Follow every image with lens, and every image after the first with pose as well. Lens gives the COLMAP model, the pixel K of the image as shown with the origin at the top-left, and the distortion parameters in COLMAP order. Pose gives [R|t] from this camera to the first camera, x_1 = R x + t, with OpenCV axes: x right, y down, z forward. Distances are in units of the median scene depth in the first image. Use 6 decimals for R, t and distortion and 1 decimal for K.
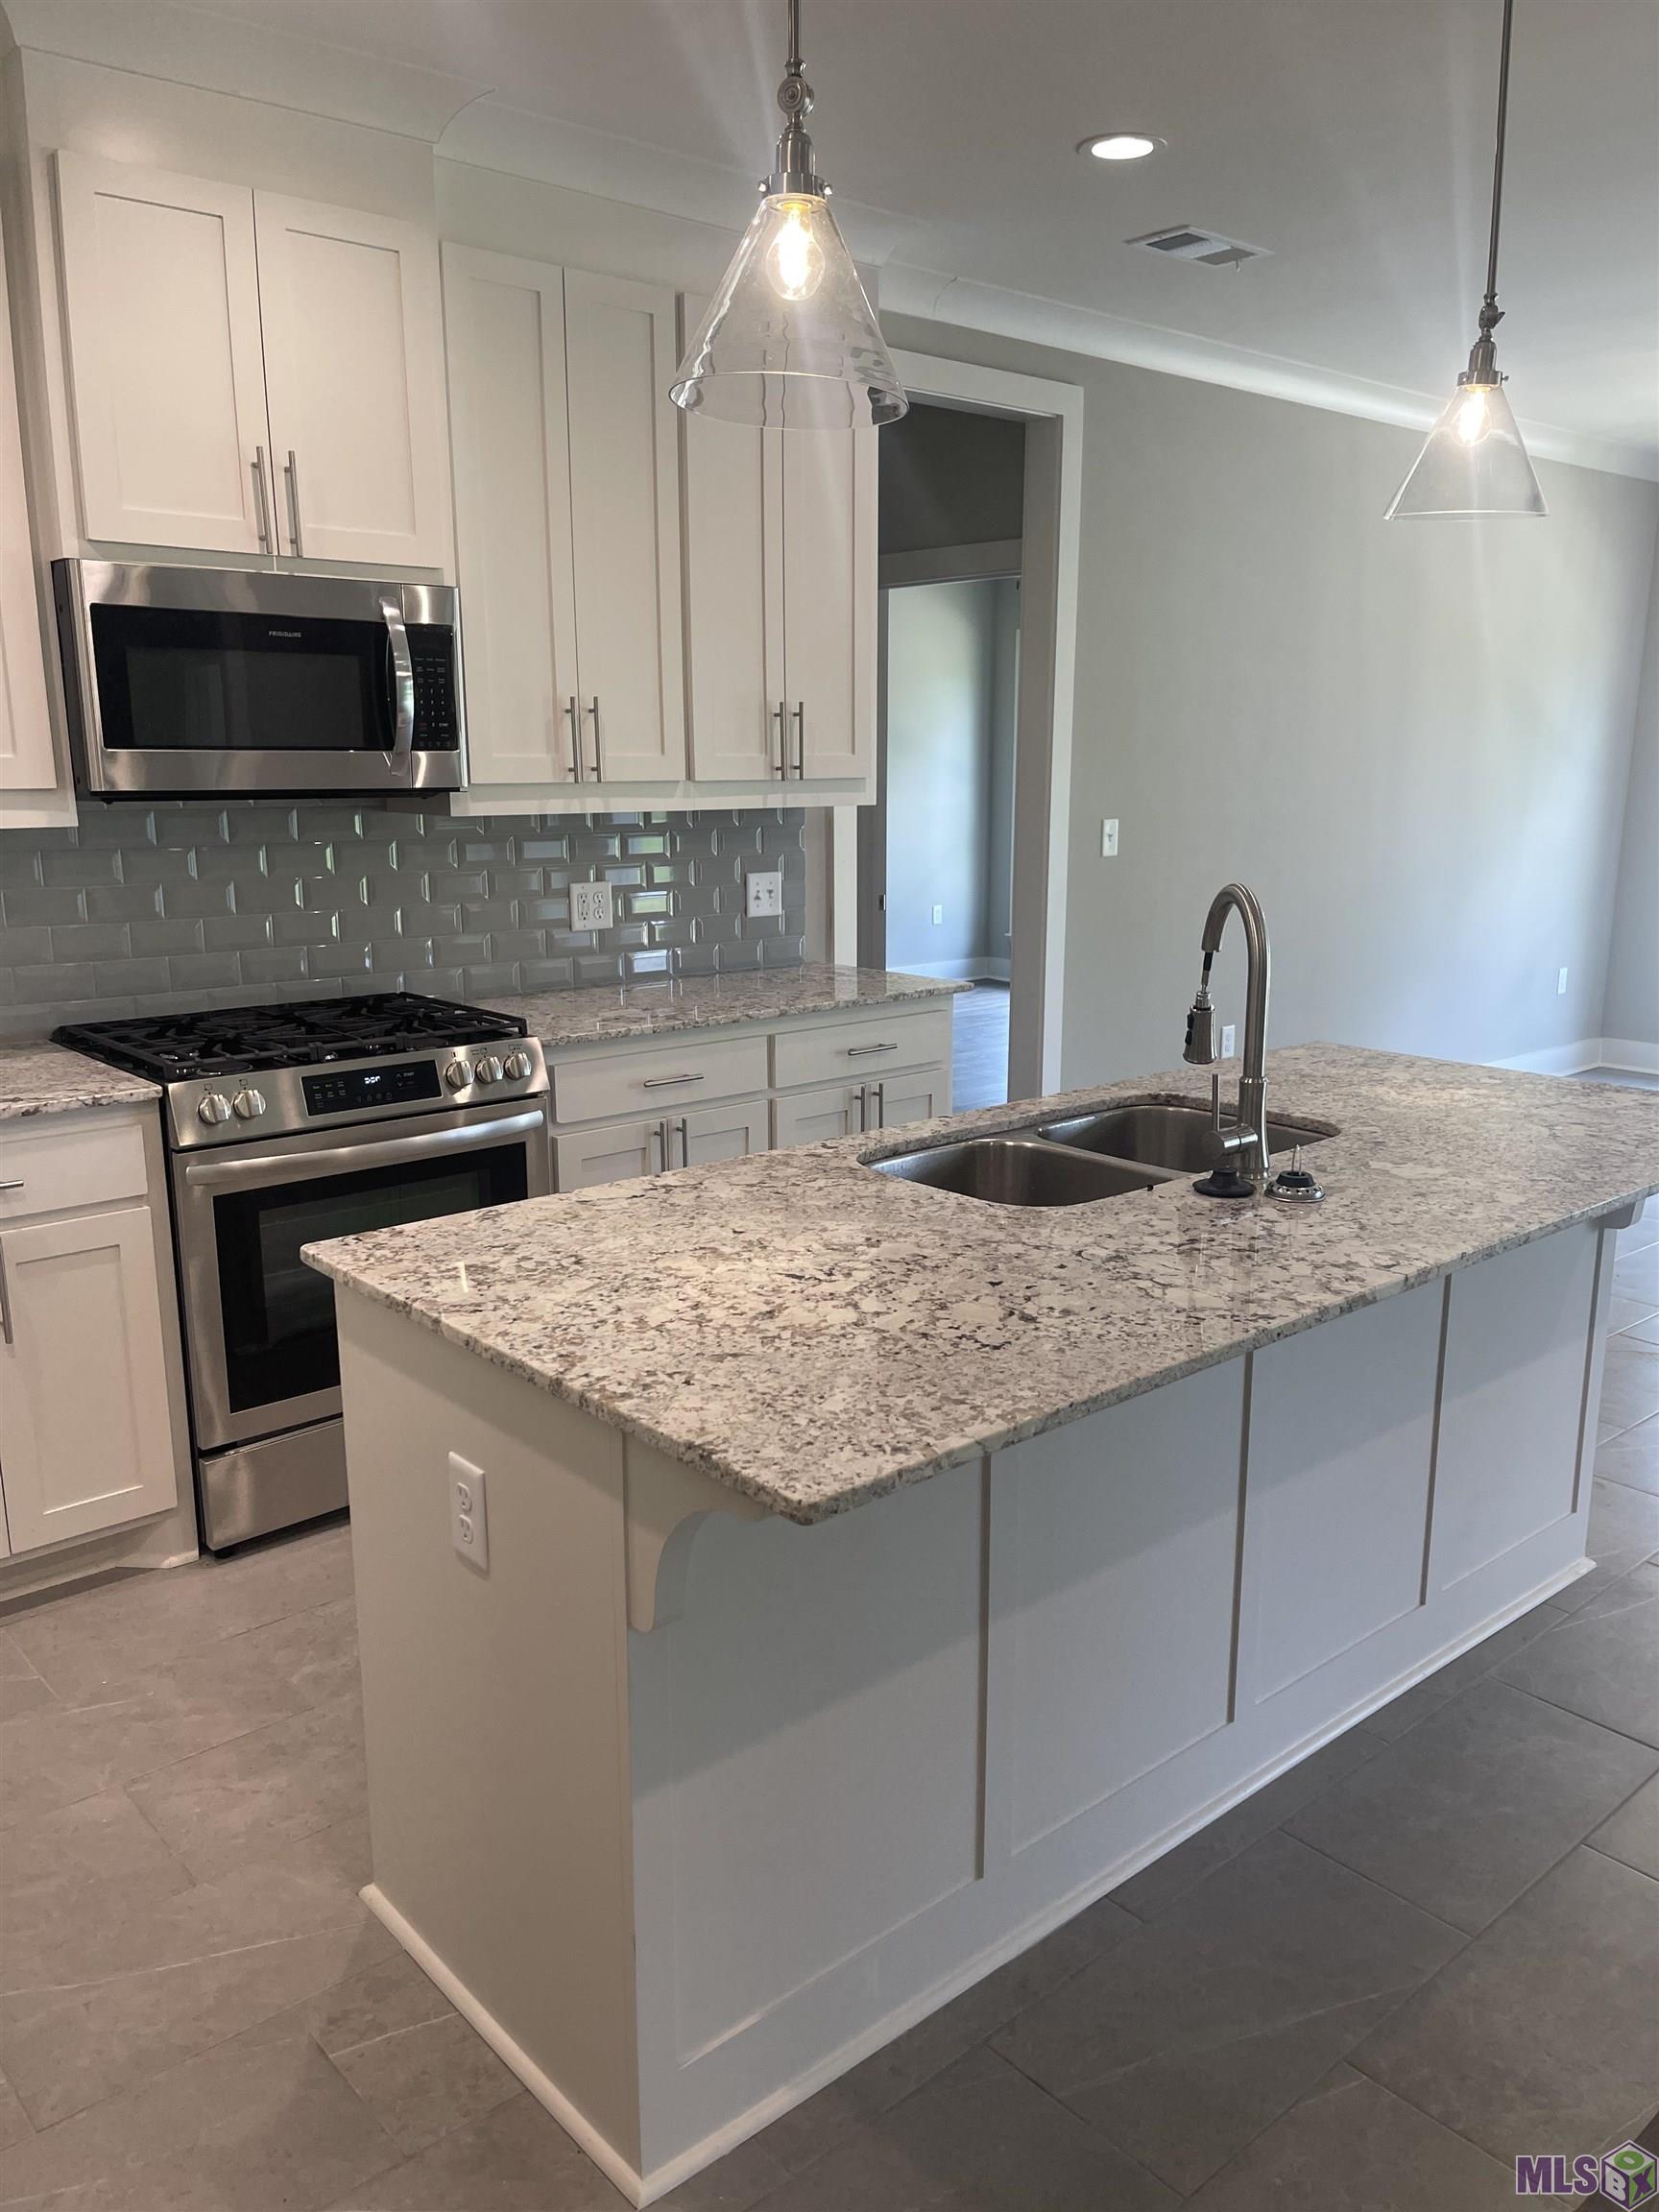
lens RADIAL K [[1662.8, 0, 842.4], [0, 1662.8, 1121.9], [0, 0, 1]] dist [0.071065, -0.093153]
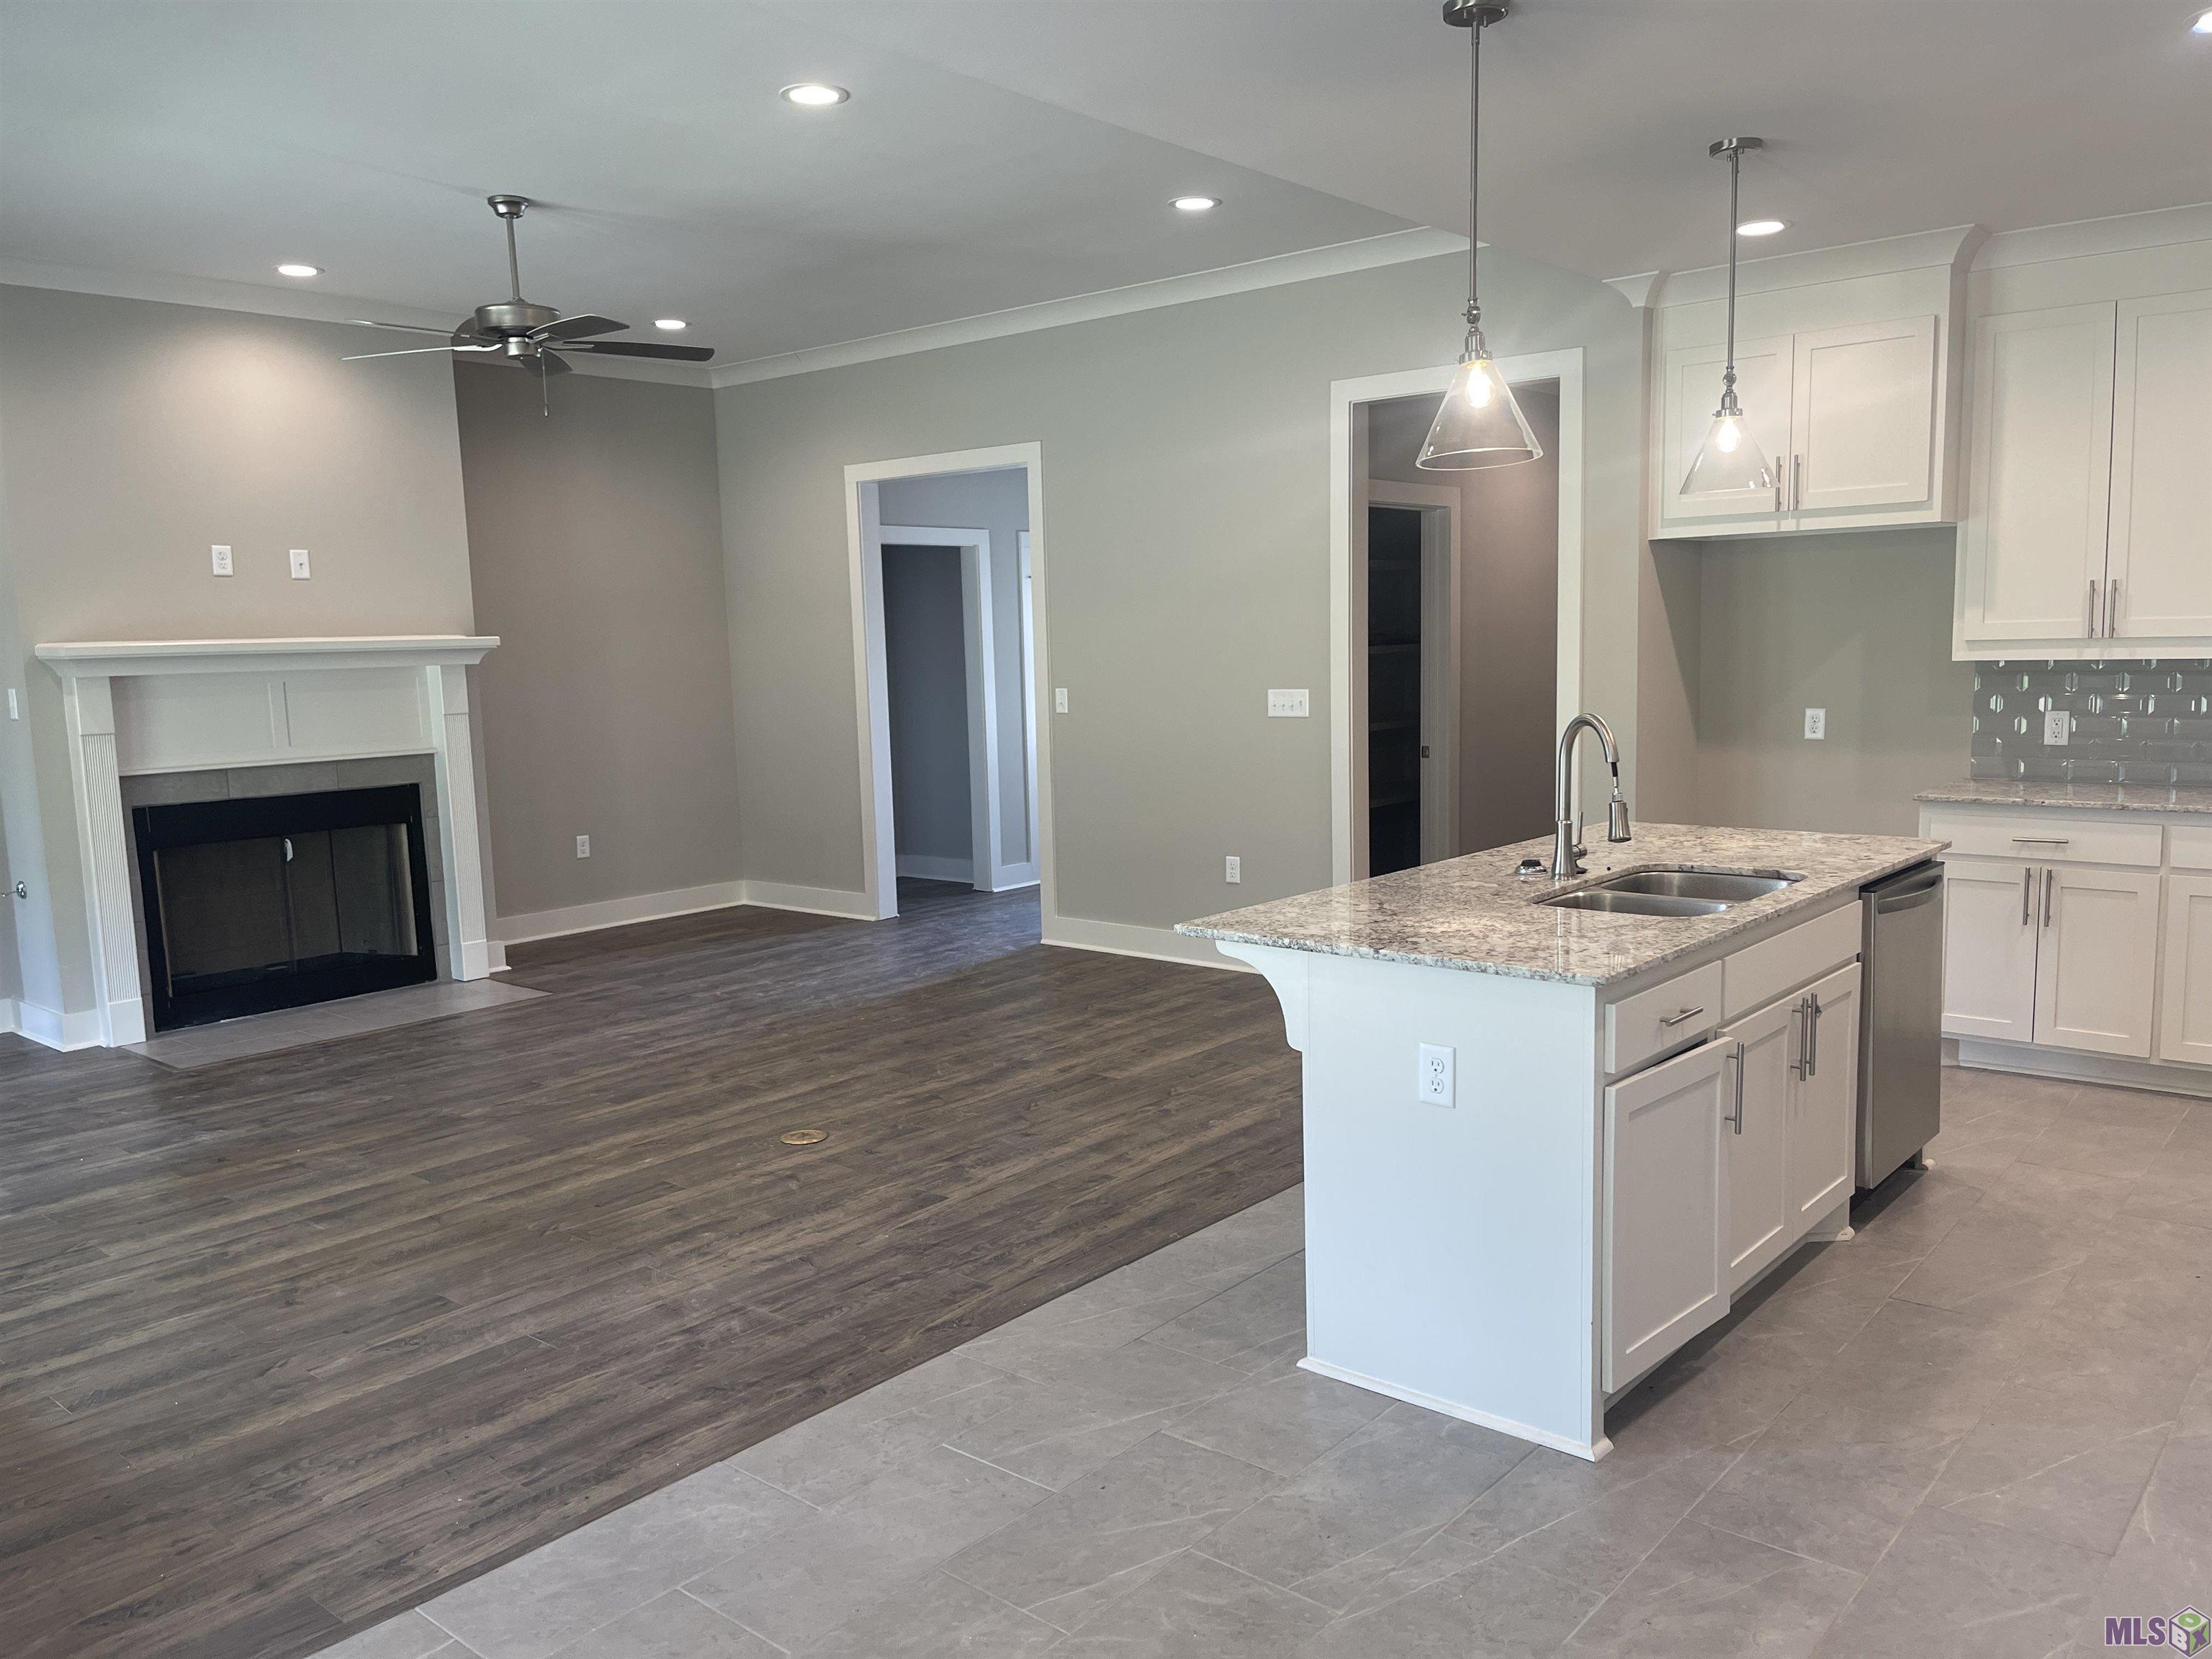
lens RADIAL K [[1662.8, 0, 1114.9], [0, 1662.8, 845.4], [0, 0, 1]] dist [0.071065, -0.093153]
pose [[-0.988328, 0.046814, -0.144969, 0.757363], [-0.005428, 0.940187, 0.340616, -0.465238], [0.152243, 0.337427, -0.928959, 2.017033]]
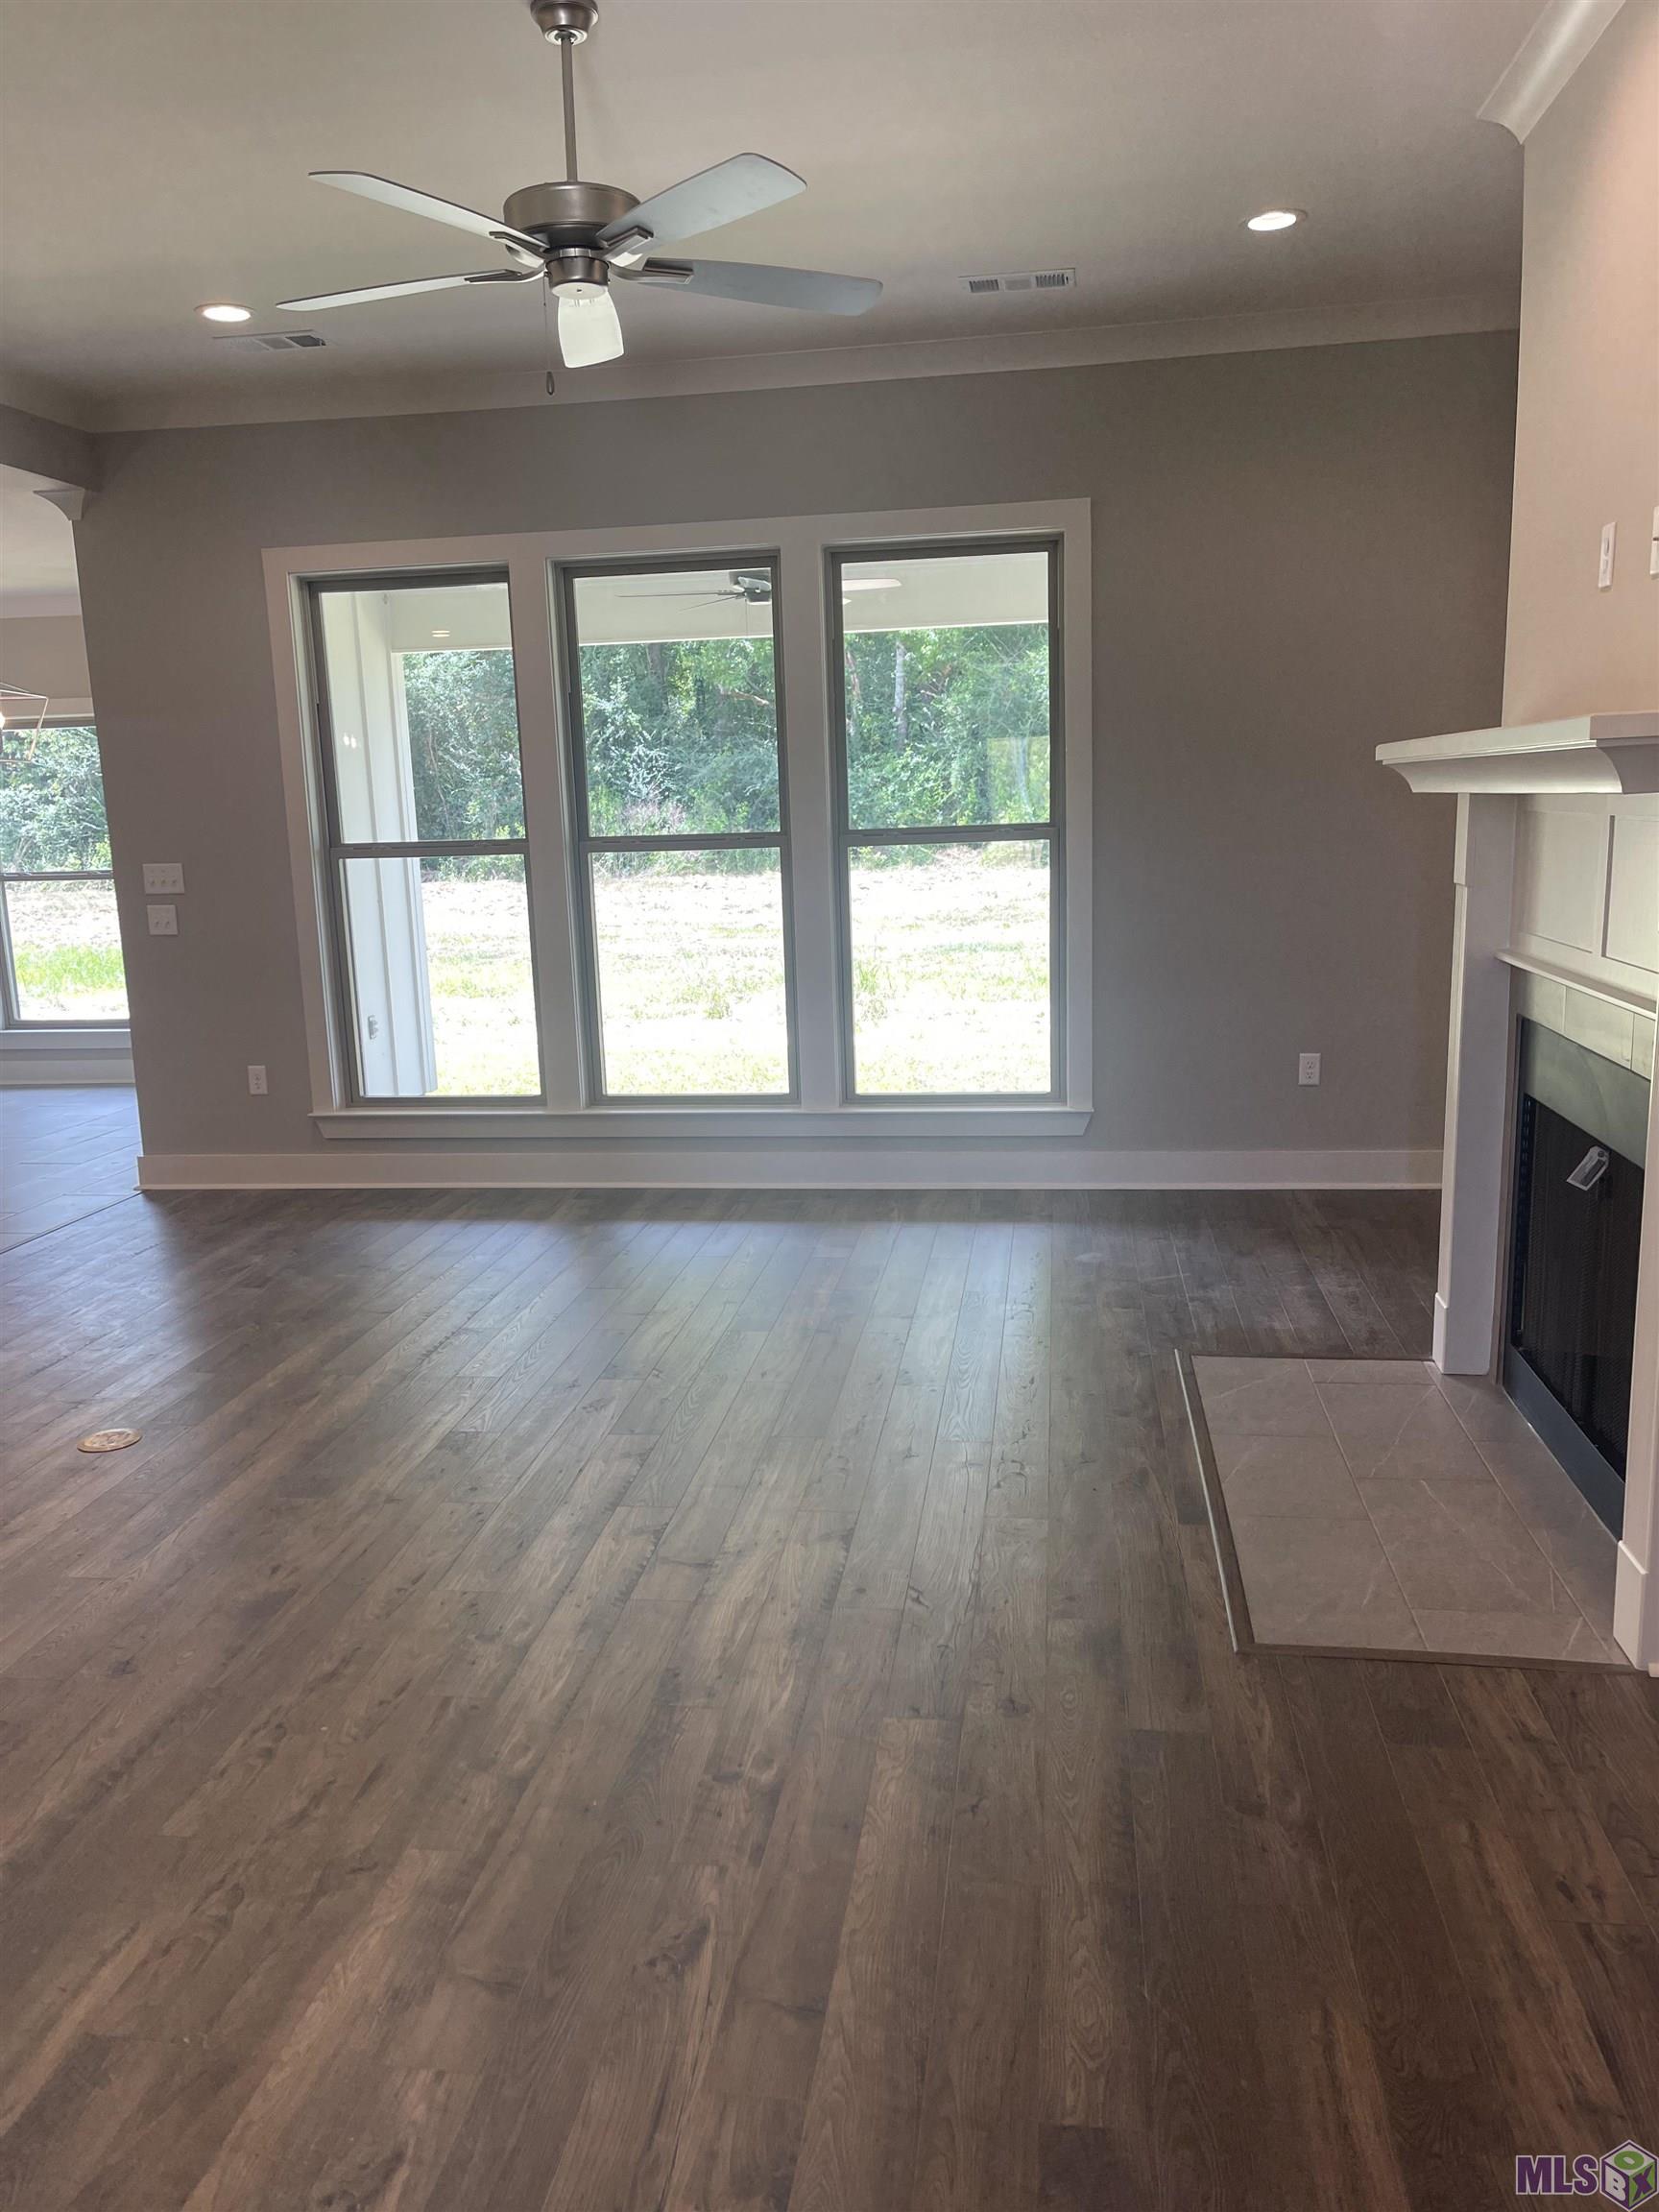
lens RADIAL K [[1662.8, 0, 813.8], [0, 1662.8, 1118.3], [0, 0, 1]] dist [0.071065, -0.093153]
pose [[0.759360, -0.146800, 0.633895, 0.439021], [0.175361, 0.984342, 0.017887, 0.230331], [-0.626595, 0.097578, 0.773213, -1.015227]]
